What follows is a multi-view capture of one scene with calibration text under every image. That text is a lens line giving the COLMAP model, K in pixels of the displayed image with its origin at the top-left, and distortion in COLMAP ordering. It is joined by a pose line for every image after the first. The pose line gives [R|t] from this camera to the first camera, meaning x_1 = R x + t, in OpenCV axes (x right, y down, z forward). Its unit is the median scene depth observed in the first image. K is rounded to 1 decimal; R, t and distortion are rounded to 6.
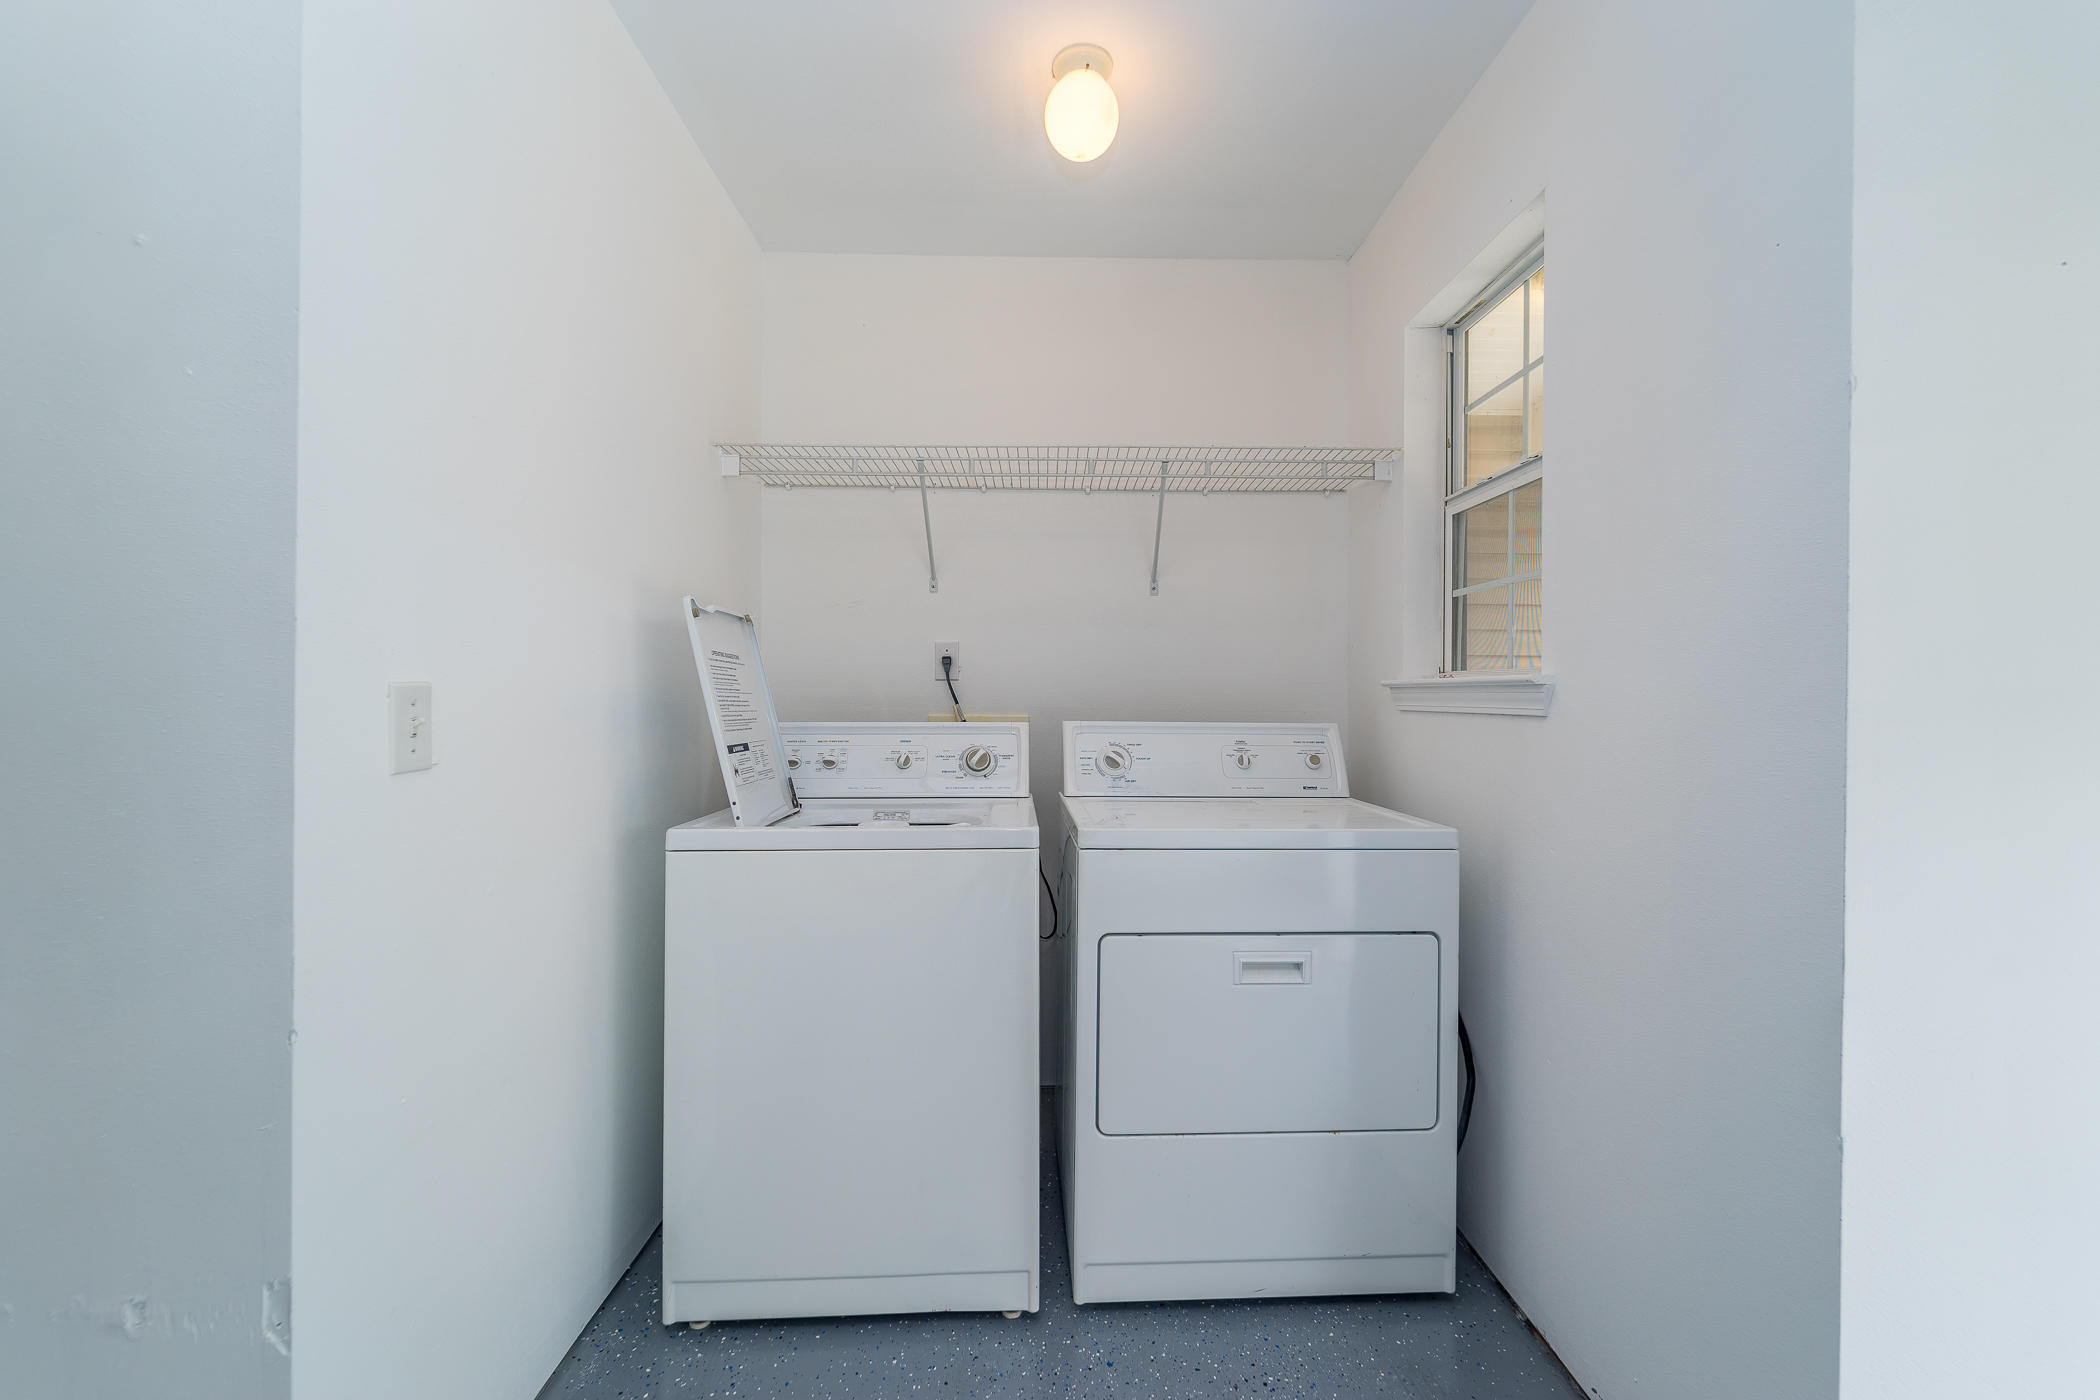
lens RADIAL K [[843.3, 0, 1050.0], [0, 843.3, 700.0], [0, 0, 1]] dist [-0.000108, -0.000046]
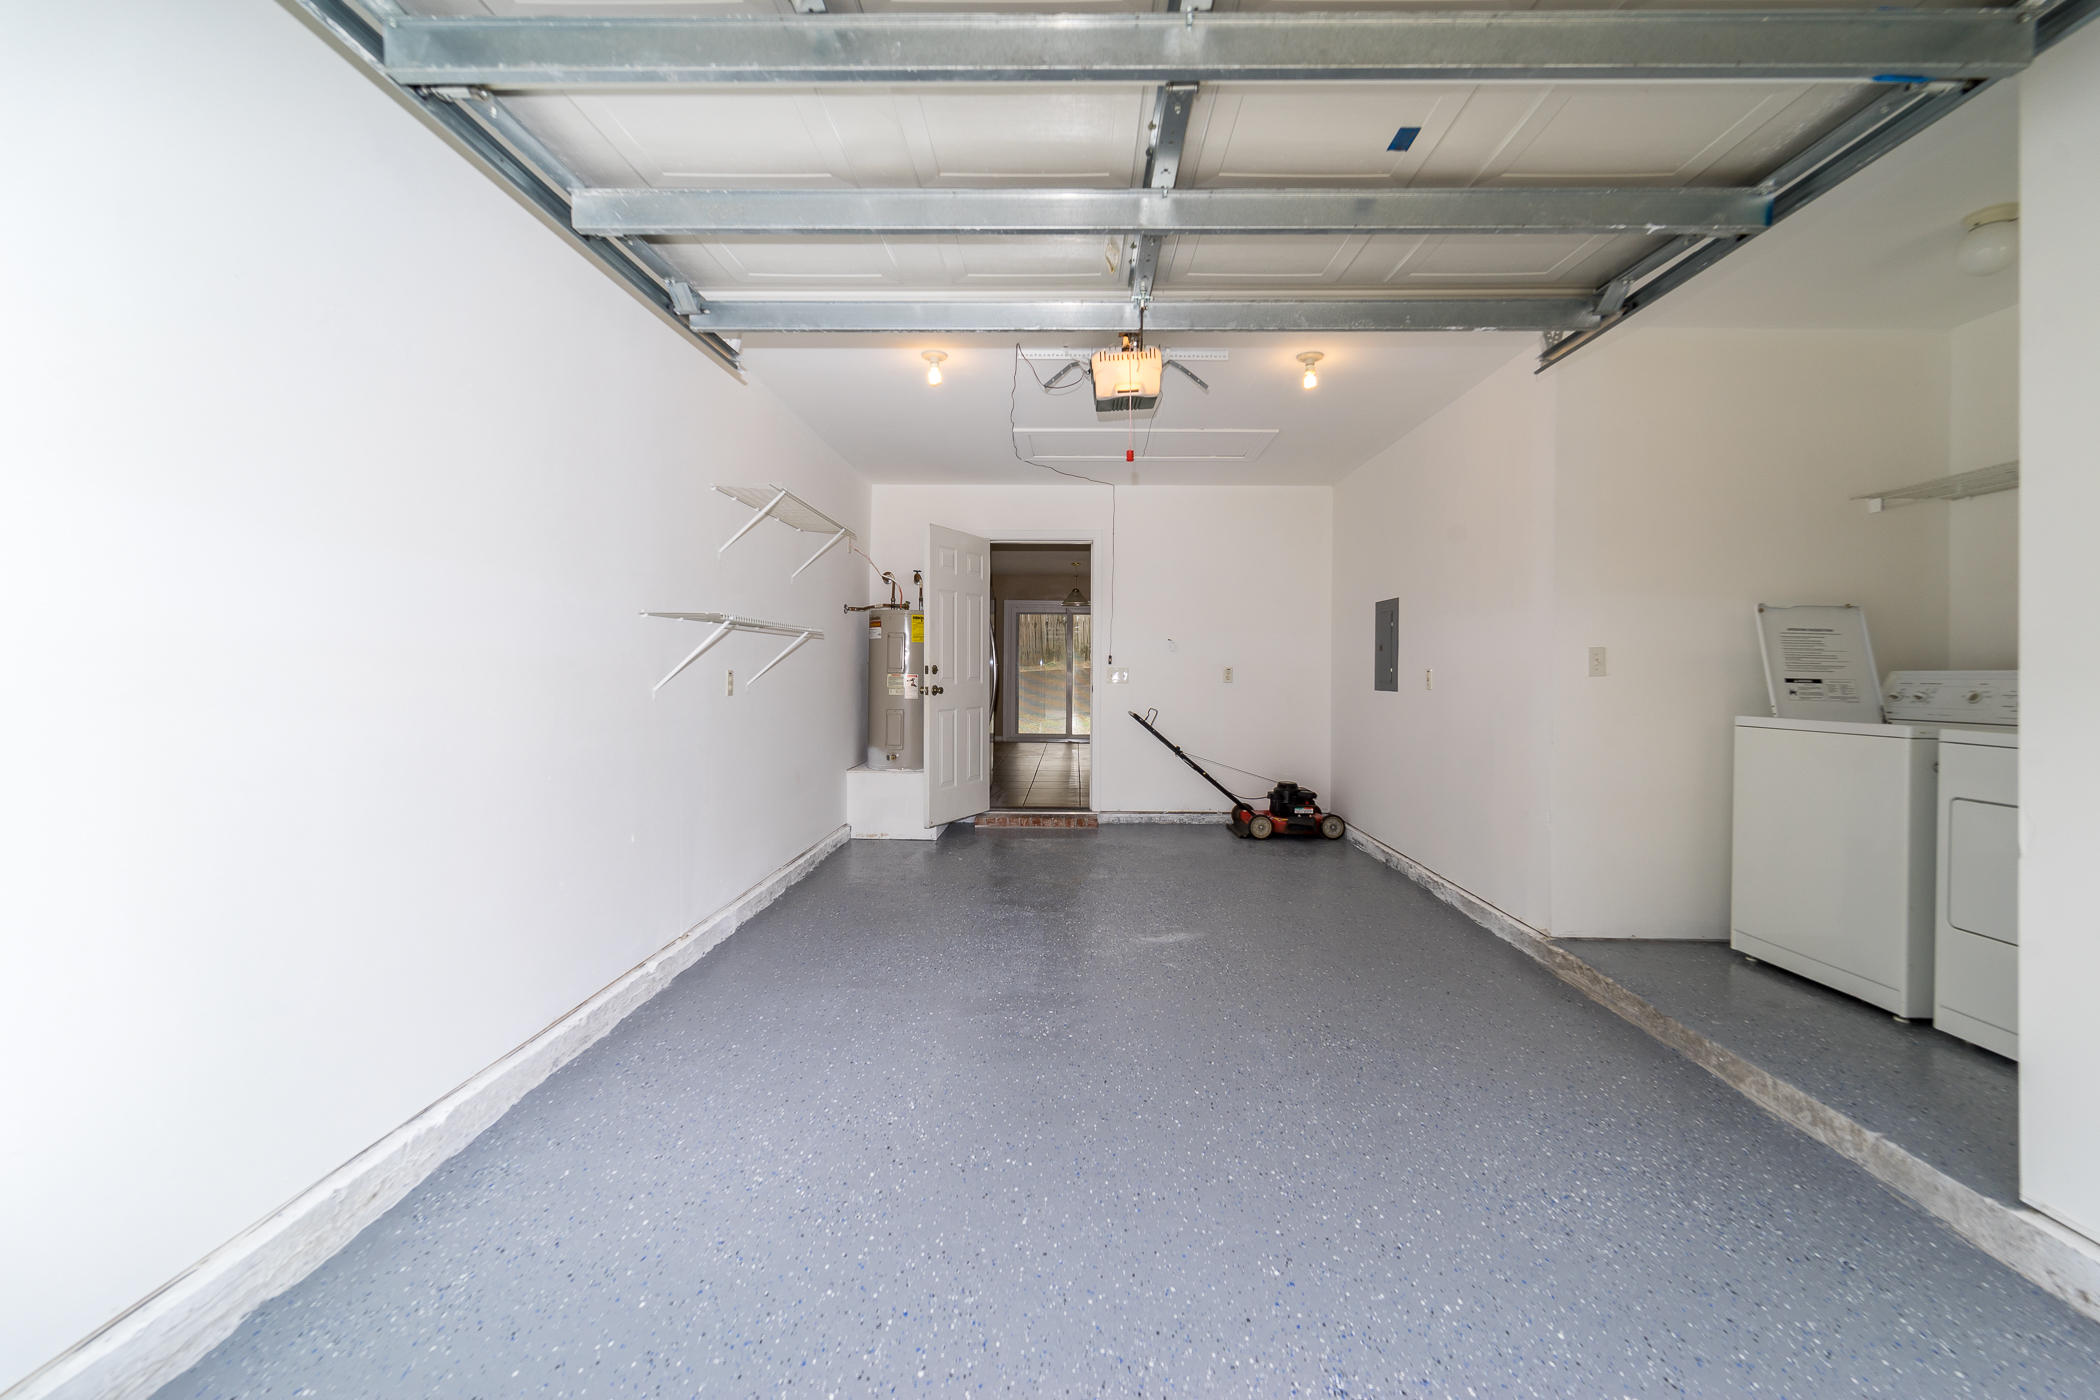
lens RADIAL K [[857.9, 0, 1053.2], [0, 857.9, 673.5], [0, 0, 1]] dist [-0.000093, -0.000024]
pose [[-0.010021, 0.010699, -0.999893, 1.291700], [-0.007936, 0.999910, 0.010778, 0.028089], [0.999918, 0.008043, -0.009935, -0.528214]]
